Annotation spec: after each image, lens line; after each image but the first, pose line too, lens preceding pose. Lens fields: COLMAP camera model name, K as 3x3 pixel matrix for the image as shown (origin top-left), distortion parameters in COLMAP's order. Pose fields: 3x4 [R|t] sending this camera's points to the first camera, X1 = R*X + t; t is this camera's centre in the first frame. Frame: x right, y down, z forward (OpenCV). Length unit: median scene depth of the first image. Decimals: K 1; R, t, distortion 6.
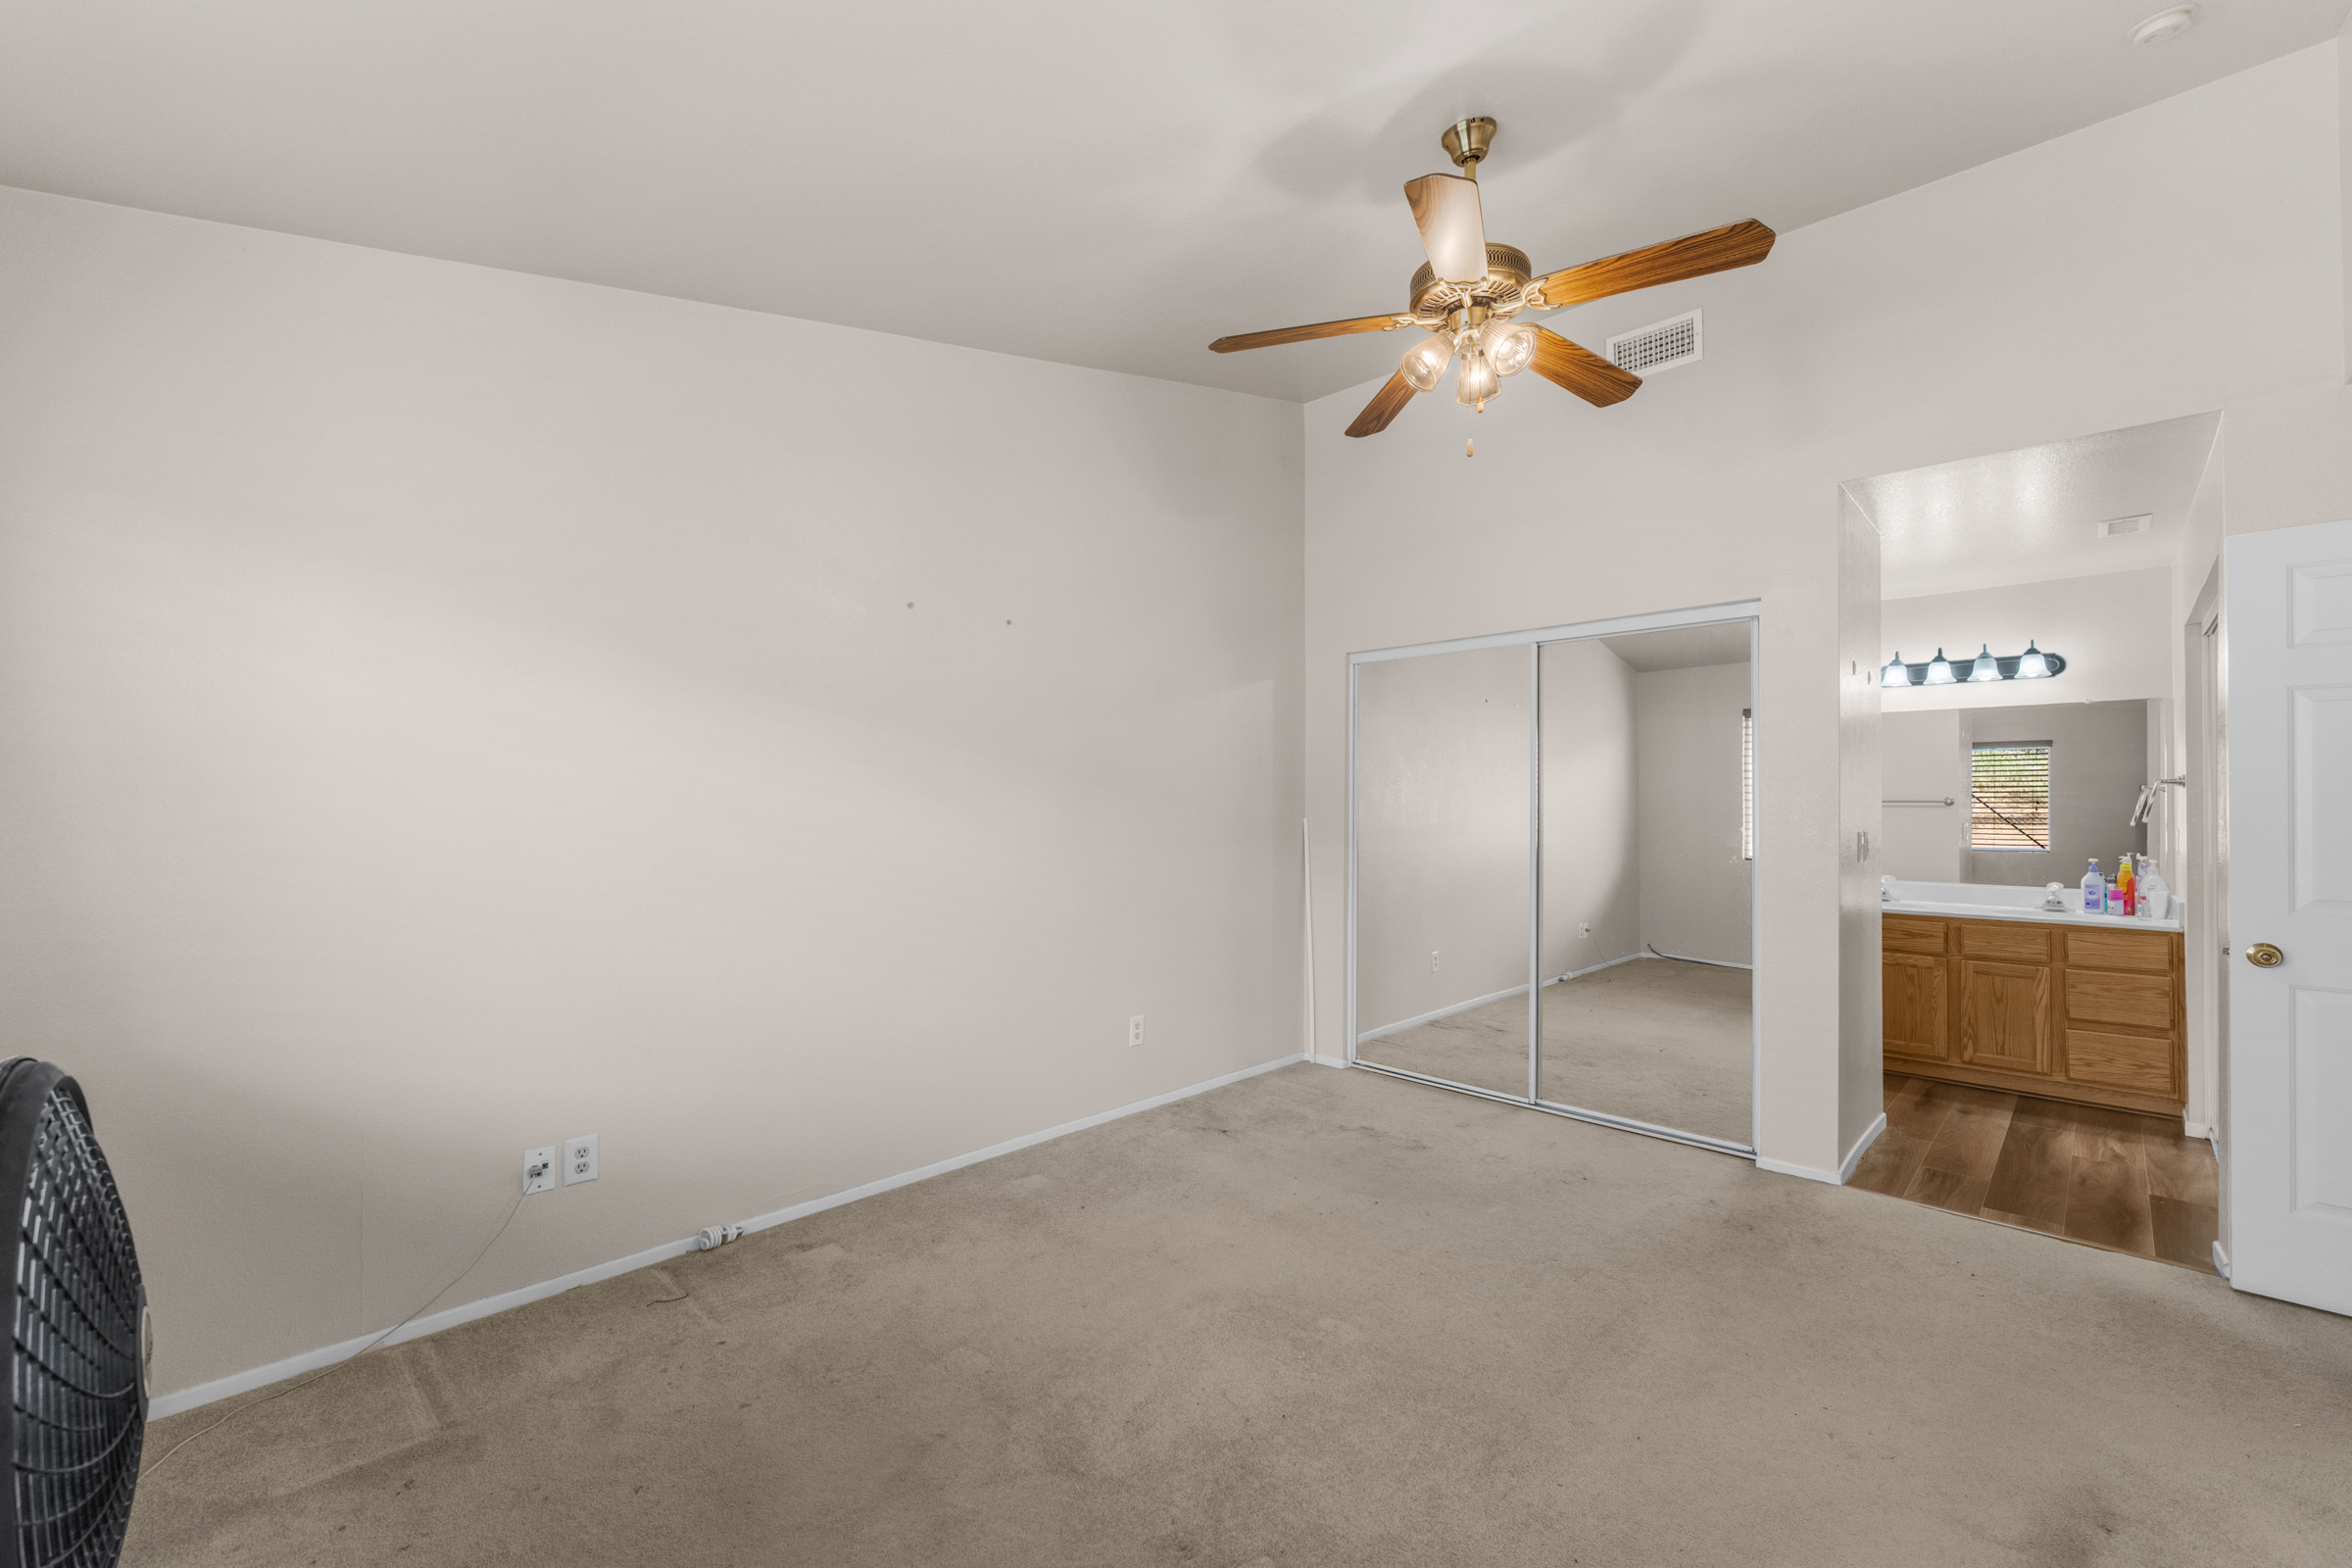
lens RADIAL K [[947.3, 0, 1172.5], [0, 947.3, 797.3], [0, 0, 1]] dist [-0.000574, 0.000140]
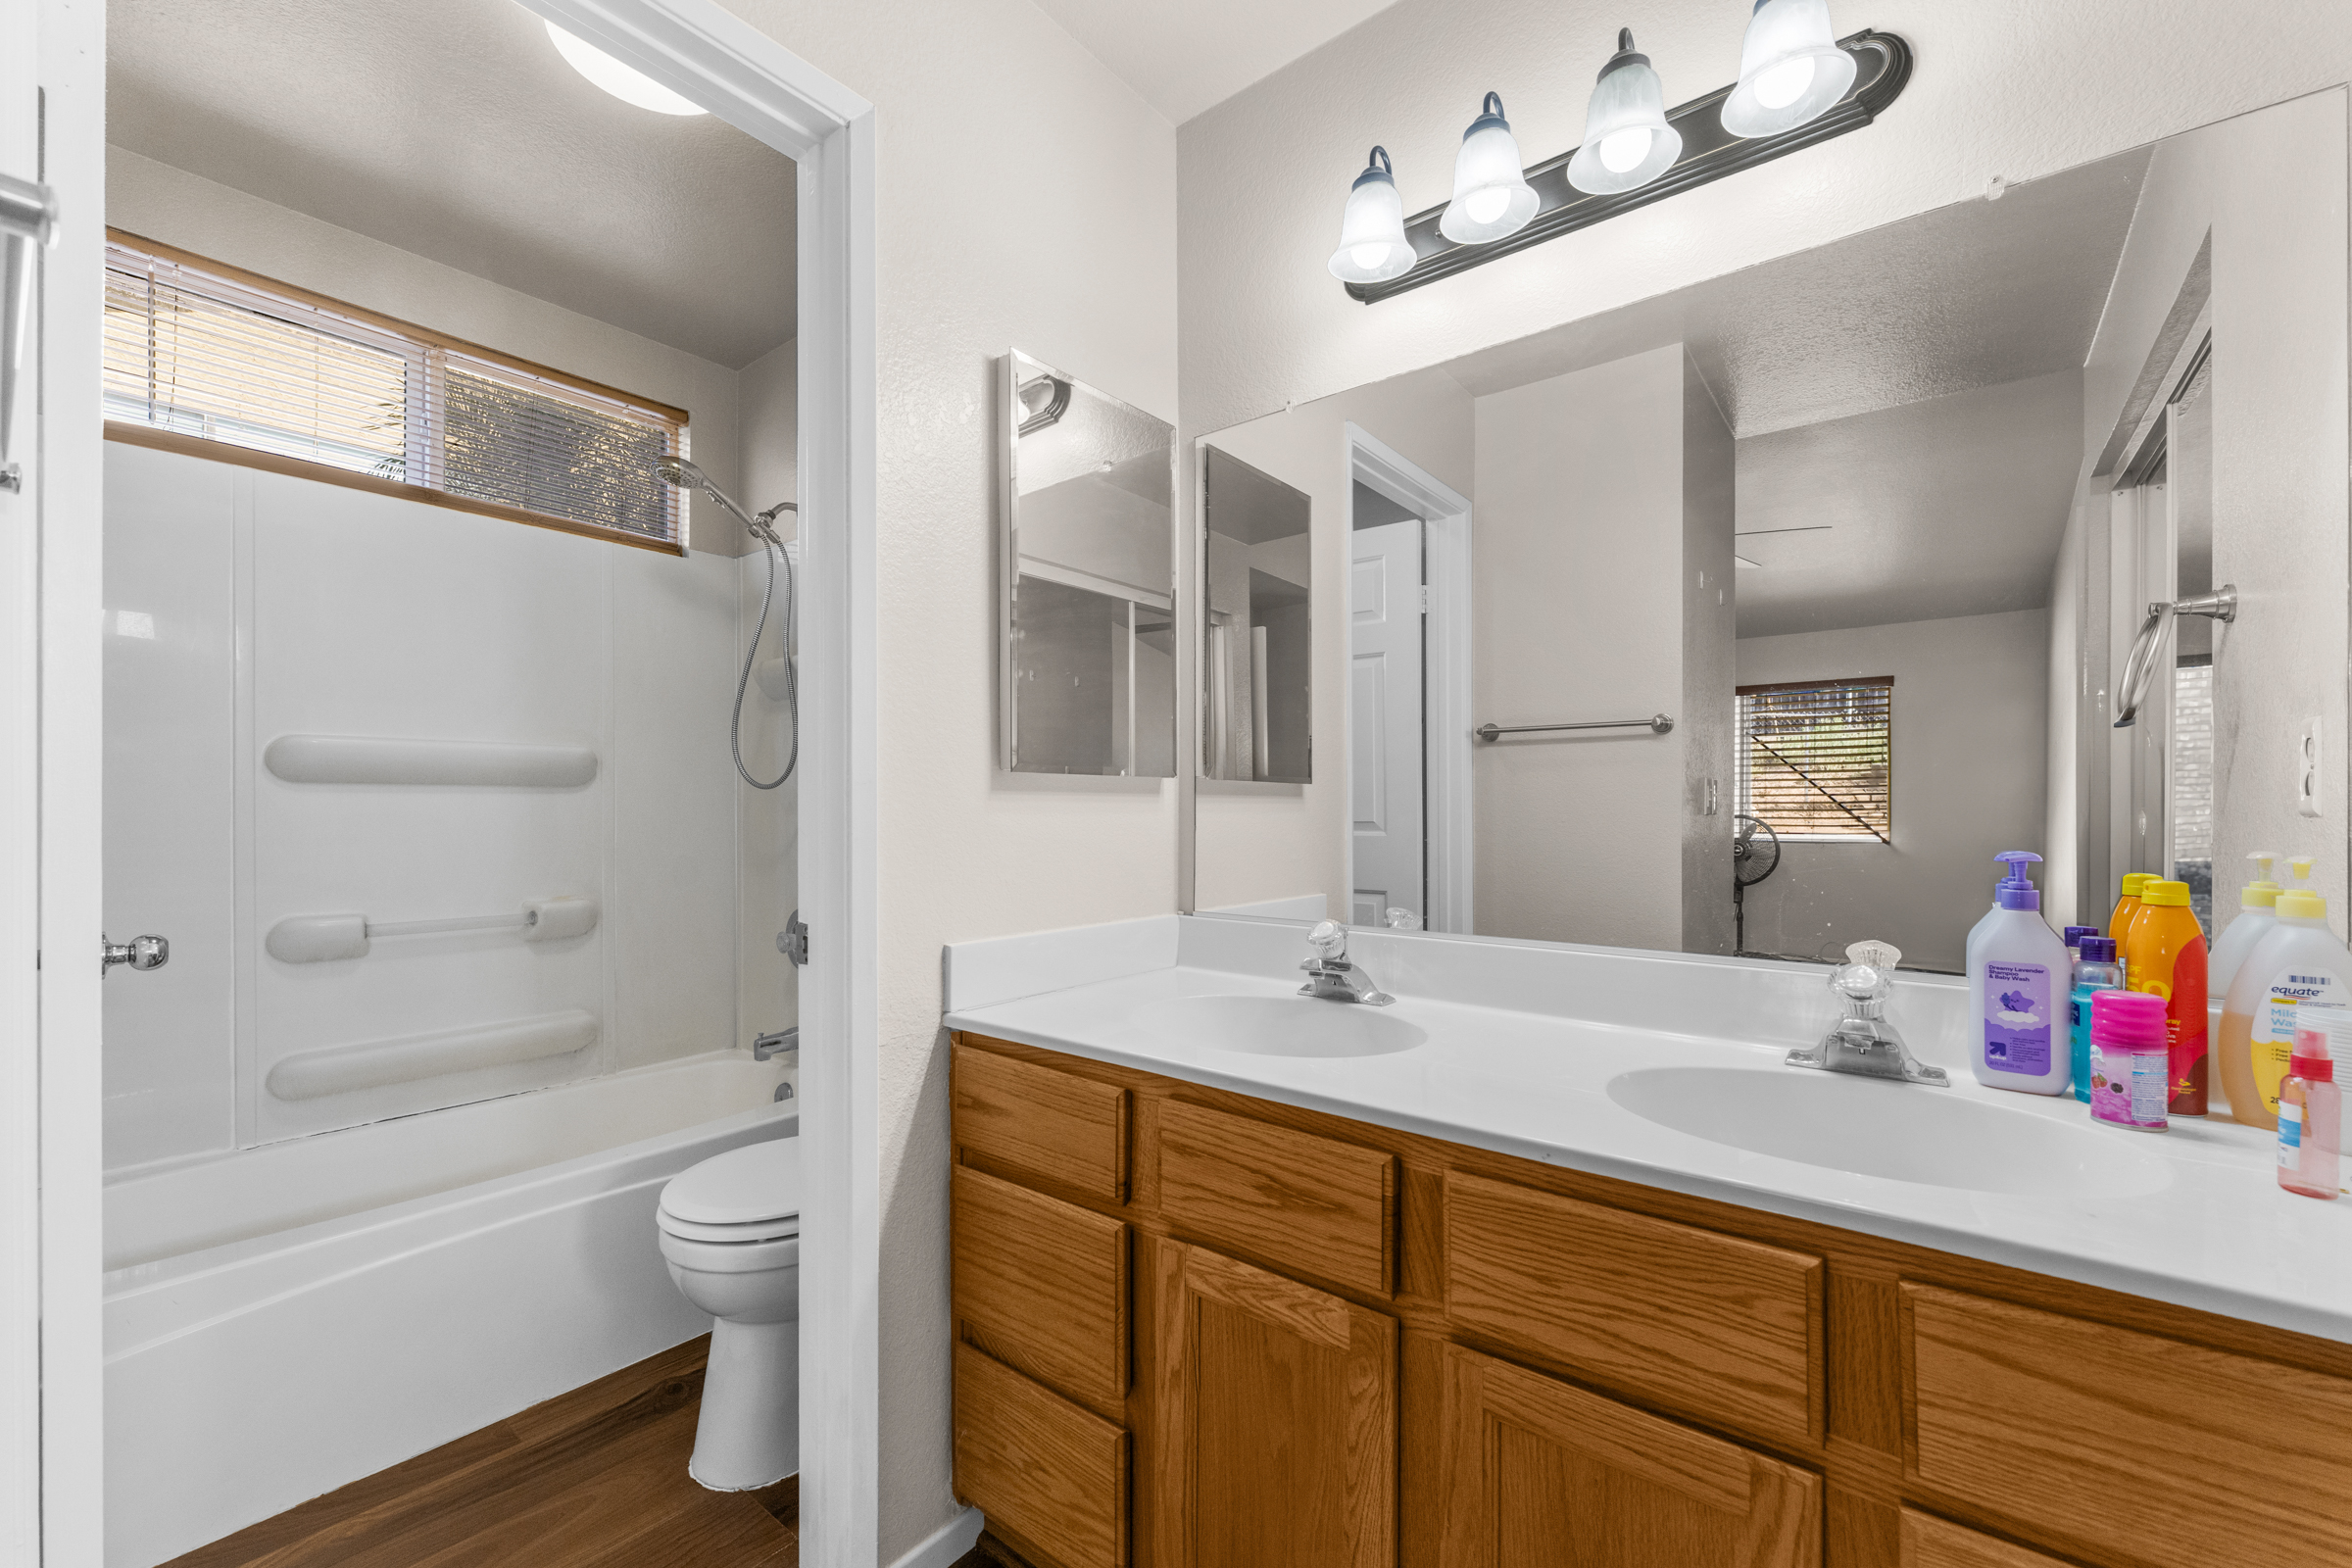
lens RADIAL K [[947.3, 0, 1172.5], [0, 947.3, 797.3], [0, 0, 1]] dist [-0.000574, 0.000140]
pose [[0.995699, 0.001462, 0.092639, 0.749426], [-0.001331, 0.999998, -0.001469, 0.052672], [-0.092641, 0.001340, 0.995699, 0.793387]]
